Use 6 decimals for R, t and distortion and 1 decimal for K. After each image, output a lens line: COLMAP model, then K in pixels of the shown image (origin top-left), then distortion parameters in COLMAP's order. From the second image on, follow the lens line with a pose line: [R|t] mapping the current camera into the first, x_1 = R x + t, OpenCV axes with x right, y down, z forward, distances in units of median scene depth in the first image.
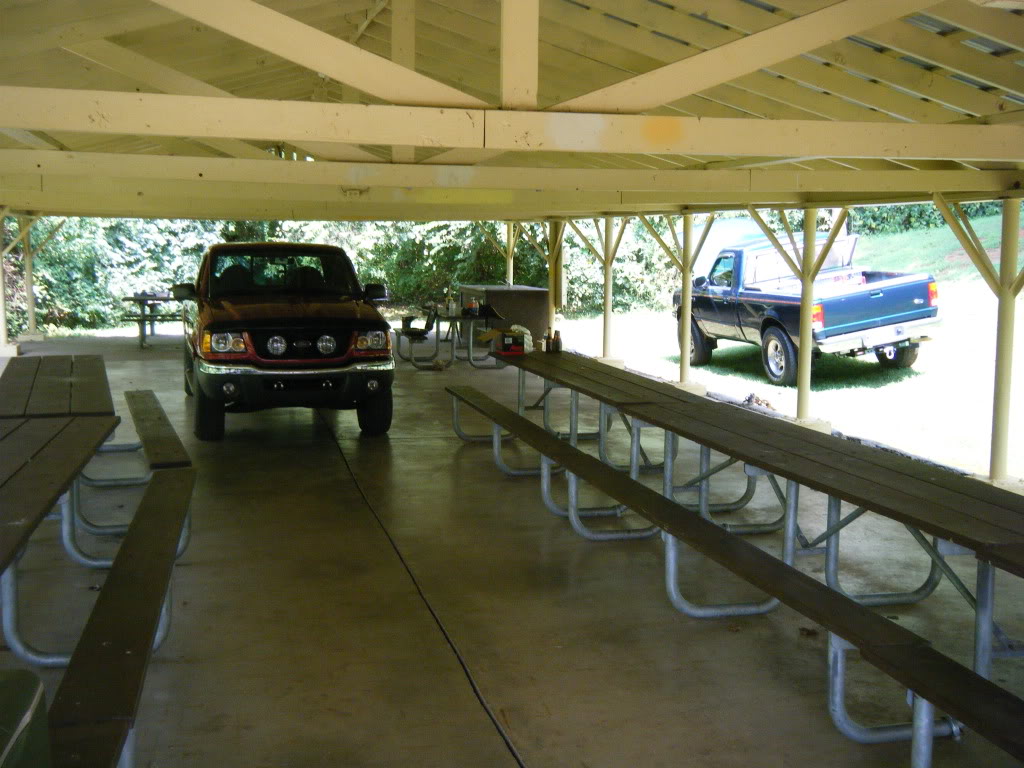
lens RADIAL K [[1215.1, 0, 510.2], [0, 1215.1, 384.8], [0, 0, 1]] dist [0.005894, 0.000000]
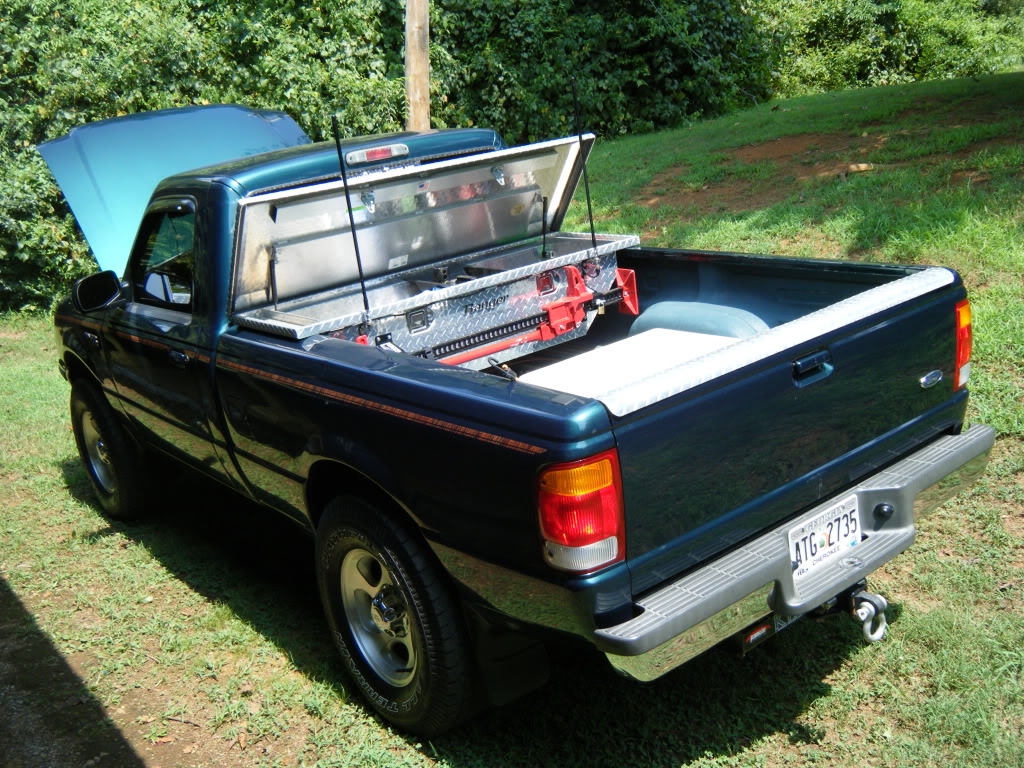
lens RADIAL K [[1042.5, 0, 507.7], [0, 1042.5, 381.6], [0, 0, 1]] dist [0.009554, 0.000000]
pose [[0.918225, -0.079519, 0.387994, 0.157042], [0.054288, 0.995661, 0.075583, -0.081329], [-0.392320, -0.048339, 0.918558, 0.760529]]
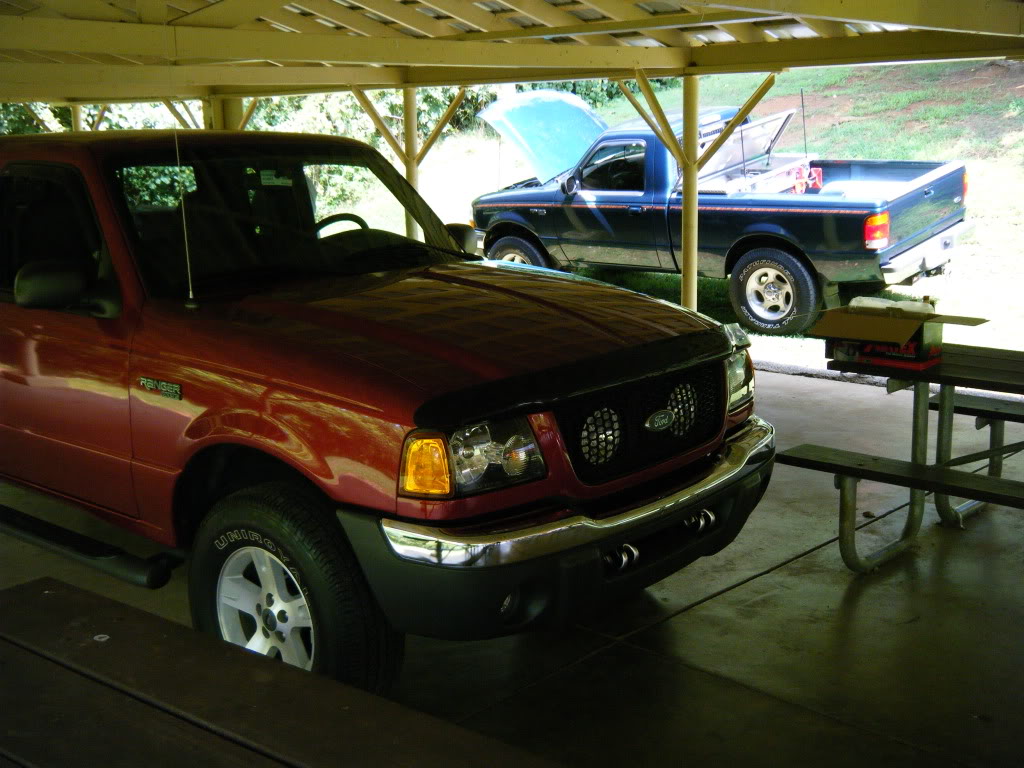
lens RADIAL K [[1215.1, 0, 515.5], [0, 1215.1, 384.6], [0, 0, 1]] dist [0.005894, 0.000000]
pose [[0.823146, -0.127448, 0.553342, -0.263442], [0.083601, 0.991068, 0.103902, -0.051855], [-0.561642, -0.039266, 0.826448, 0.498642]]
